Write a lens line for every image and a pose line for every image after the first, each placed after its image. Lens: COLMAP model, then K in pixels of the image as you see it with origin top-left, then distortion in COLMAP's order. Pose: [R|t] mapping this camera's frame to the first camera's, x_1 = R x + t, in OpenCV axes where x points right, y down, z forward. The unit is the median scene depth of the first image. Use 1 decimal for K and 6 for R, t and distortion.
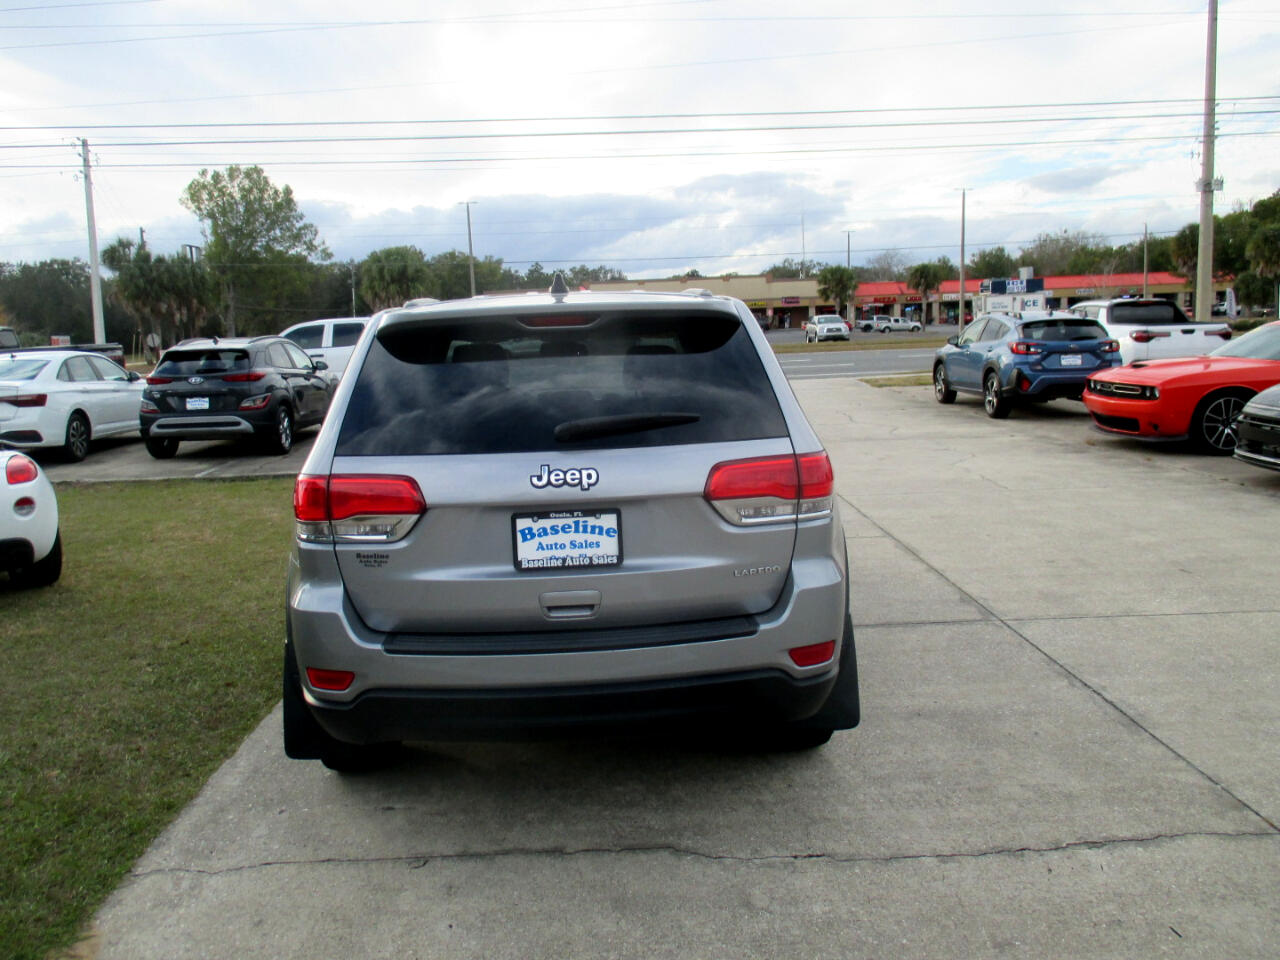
lens RADIAL K [[1062.5, 0, 626.2], [0, 1062.5, 431.7], [0, 0, 1]] dist [-0.031886, 0.008184]
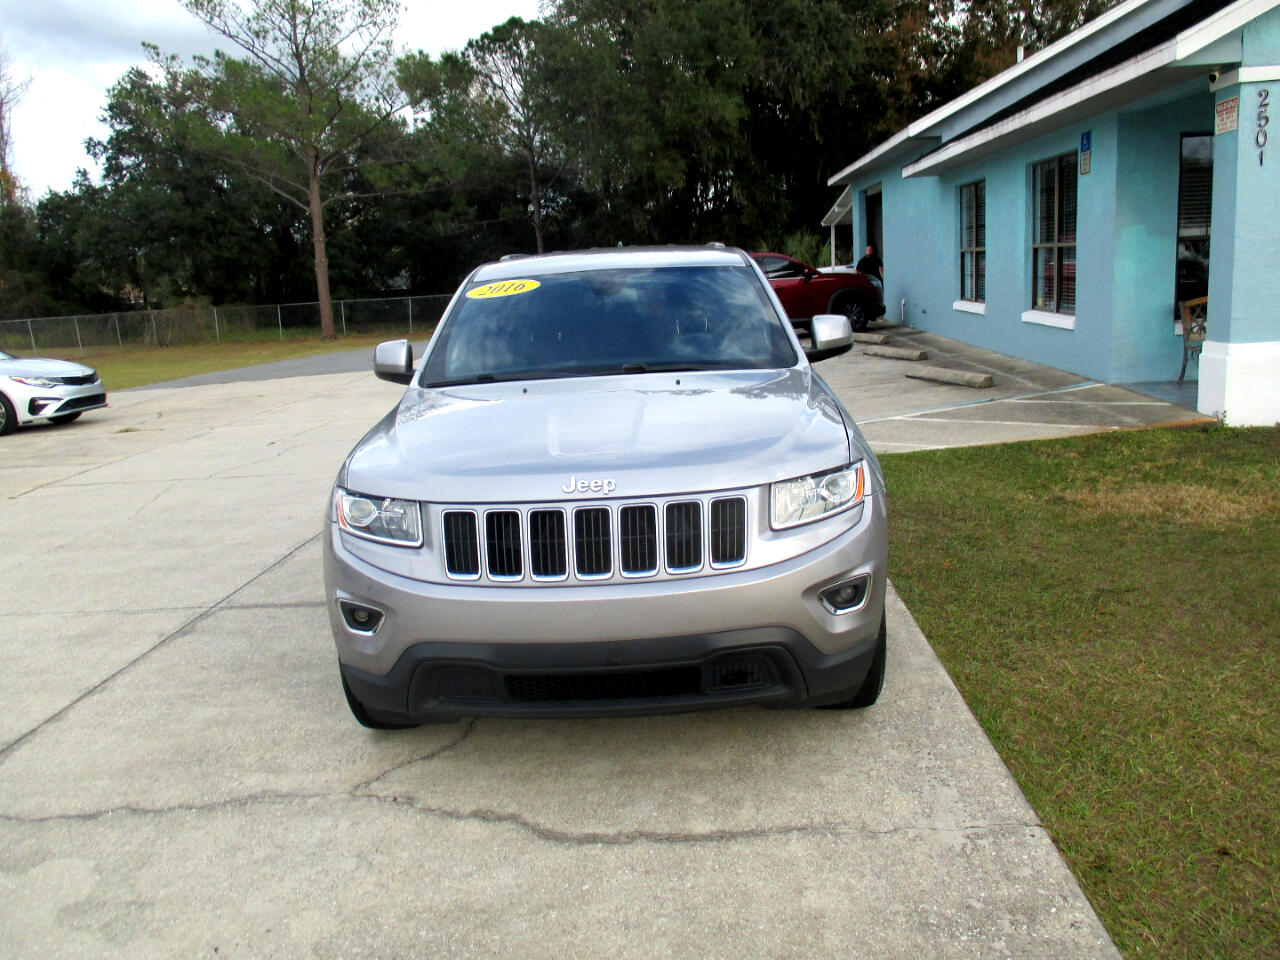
lens RADIAL K [[1062.5, 0, 625.2], [0, 1062.5, 449.3], [0, 0, 1]] dist [-0.031886, 0.008184]
pose [[-0.992117, 0.081736, 0.094990, -0.152259], [0.103639, 0.961295, 0.255286, -0.193545], [-0.070448, 0.263119, -0.962188, 2.004433]]
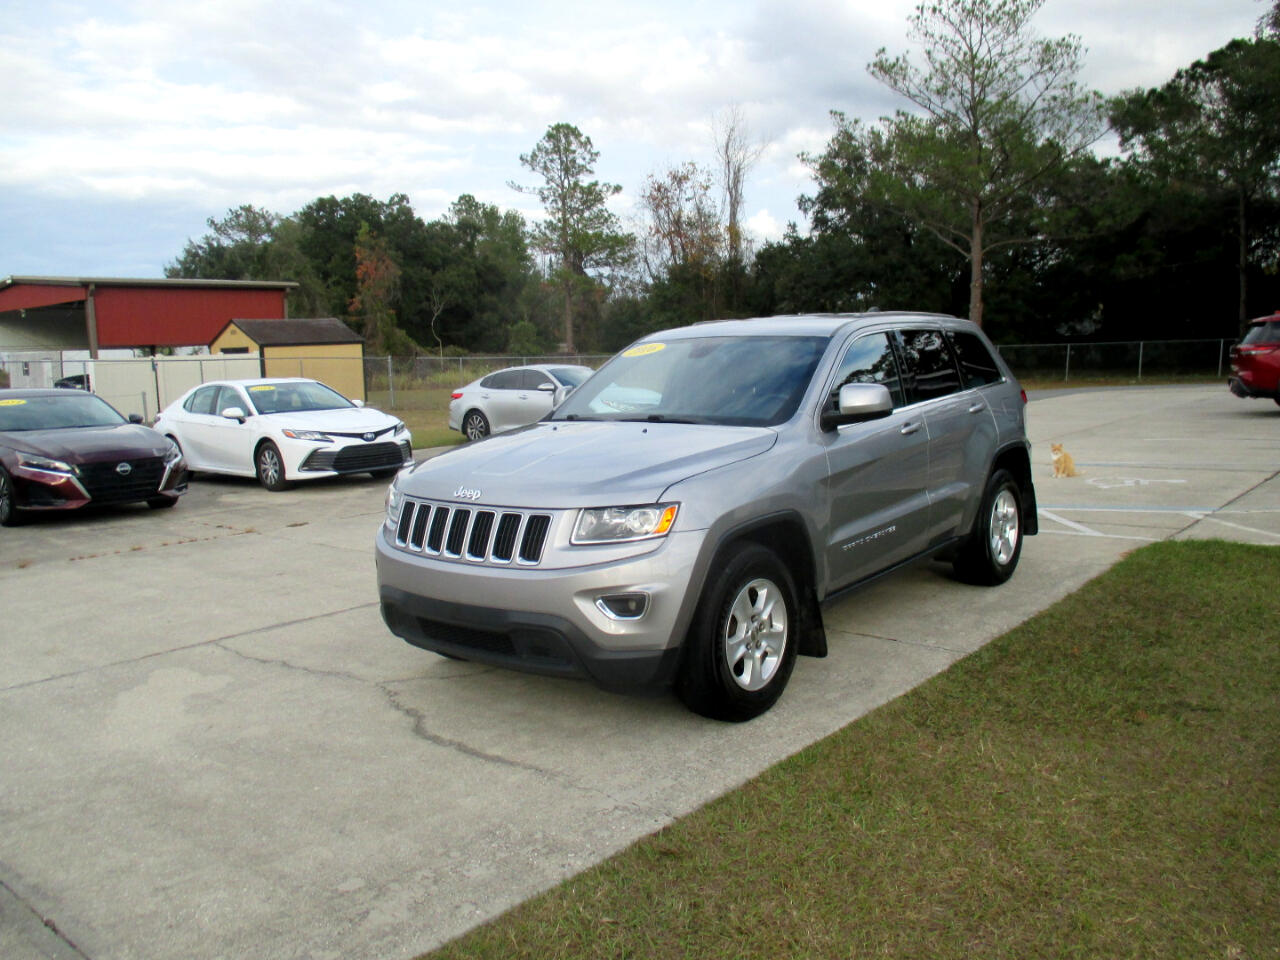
lens RADIAL K [[1062.5, 0, 623.4], [0, 1062.5, 427.7], [0, 0, 1]] dist [-0.031886, 0.008184]
pose [[-0.739047, 0.015974, 0.673464, -0.735060], [0.130383, 0.984207, 0.119735, -0.162220], [-0.660916, 0.176298, -0.729458, 1.968400]]
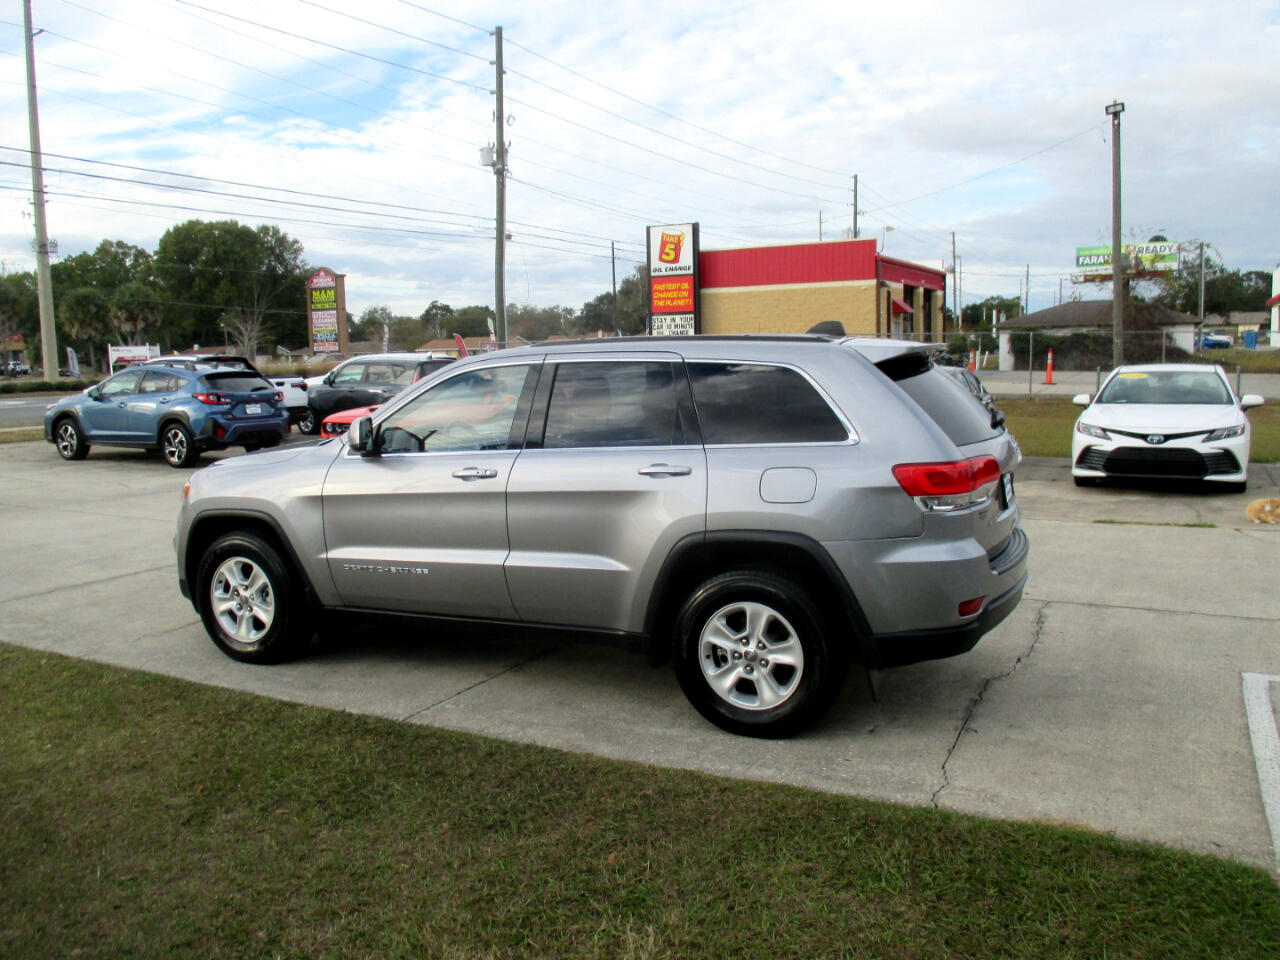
lens RADIAL K [[1062.5, 0, 626.9], [0, 1062.5, 404.0], [0, 0, 1]] dist [-0.031886, 0.008184]
pose [[0.476352, -0.015324, 0.879121, -1.012593], [0.087864, 0.995673, -0.030253, -0.017329], [-0.874854, 0.091654, 0.475637, 0.417881]]
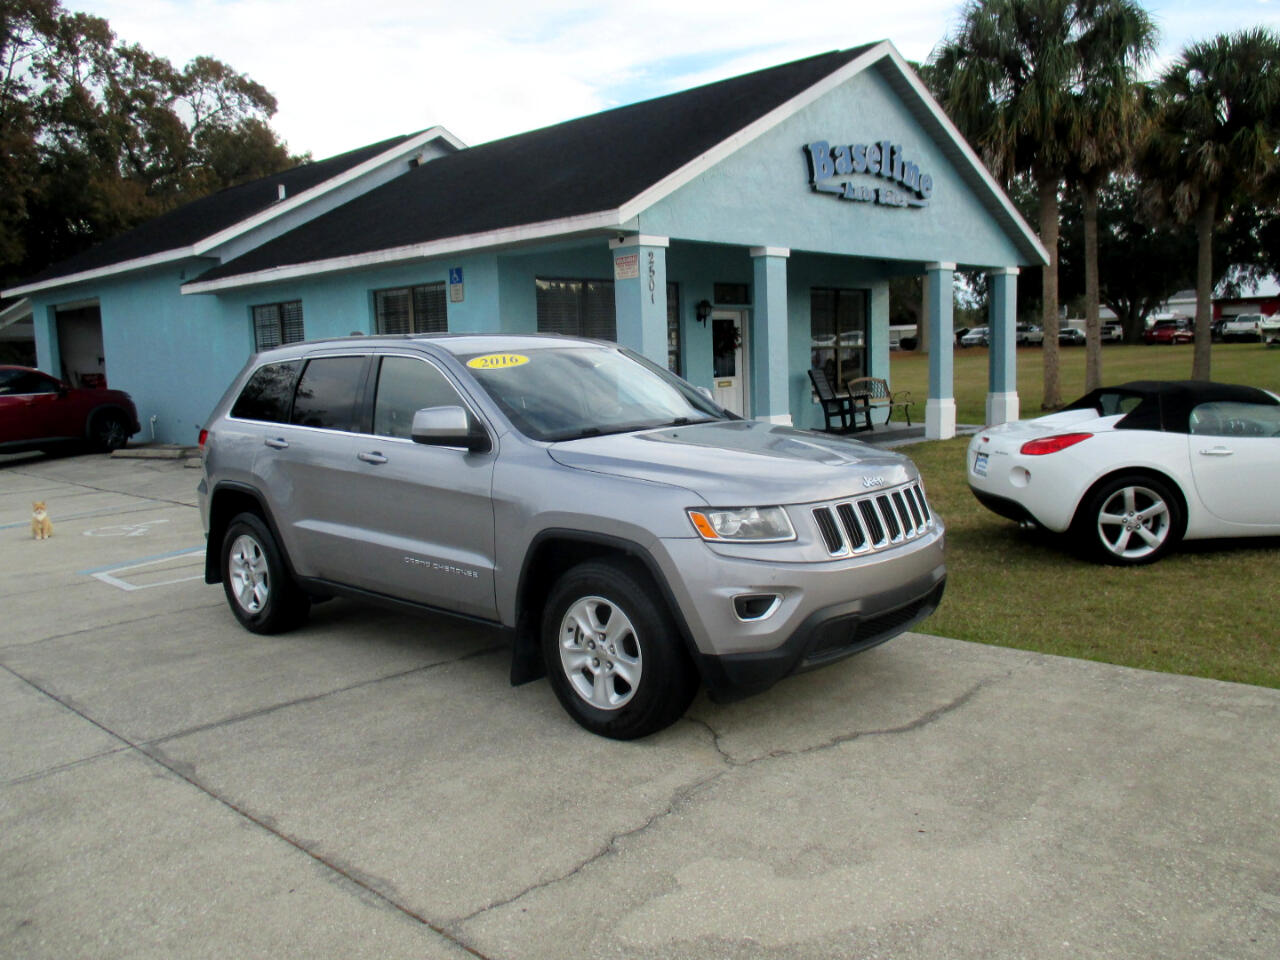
lens RADIAL K [[1062.5, 0, 624.2], [0, 1062.5, 422.3], [0, 0, 1]] dist [-0.031886, 0.008184]
pose [[-0.710385, 0.107543, -0.695548, 0.654667], [-0.003779, 0.987660, 0.156568, -0.205296], [0.703803, 0.113852, -0.701213, 1.896762]]
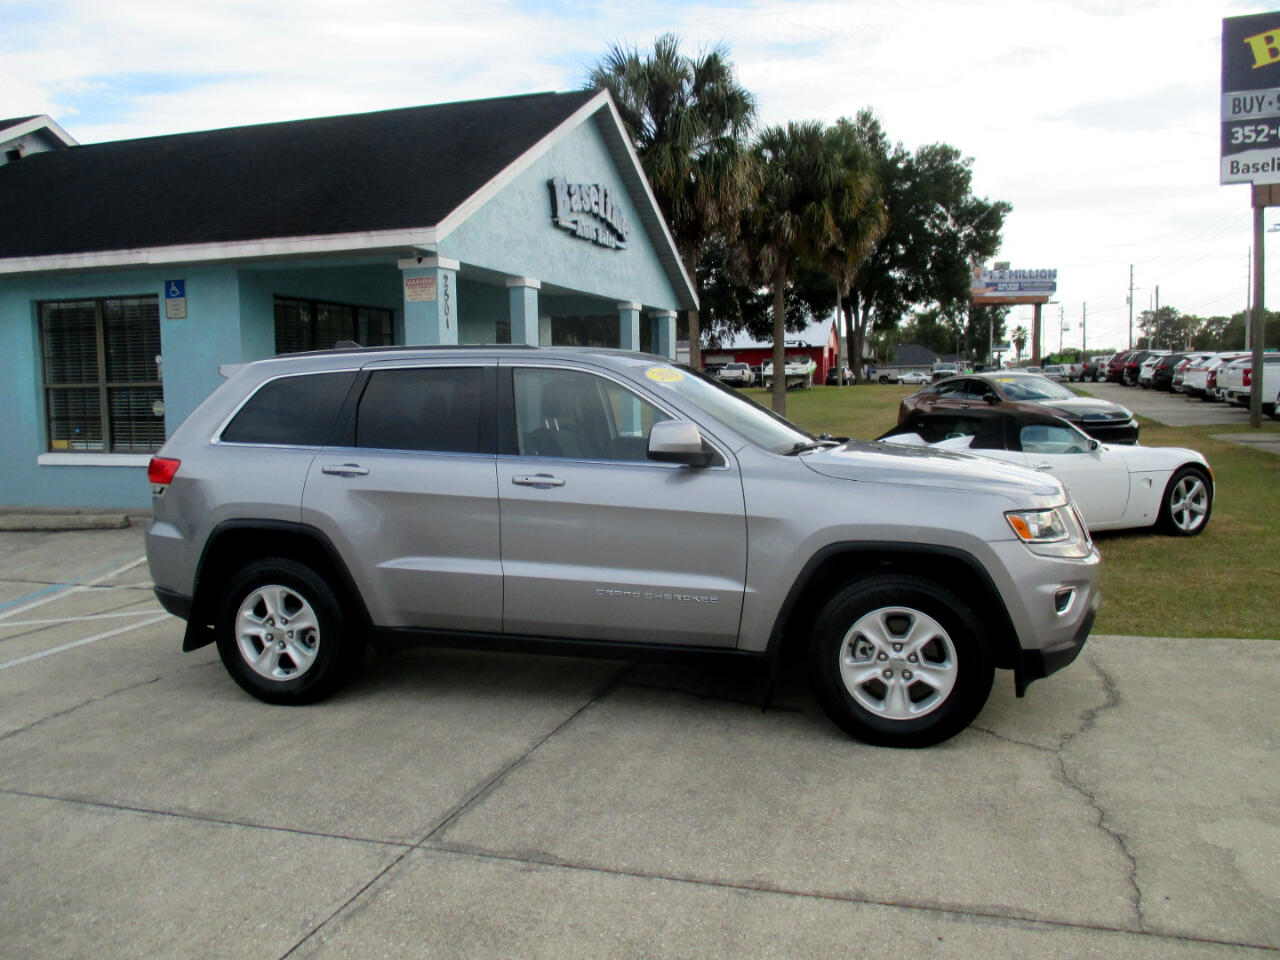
lens RADIAL K [[1062.5, 0, 625.9], [0, 1062.5, 418.1], [0, 0, 1]] dist [-0.031886, 0.008184]
pose [[-0.318761, 0.076101, -0.944775, 0.943610], [-0.058365, 0.993304, 0.099702, -0.157473], [0.946036, 0.086923, -0.312185, 1.364659]]
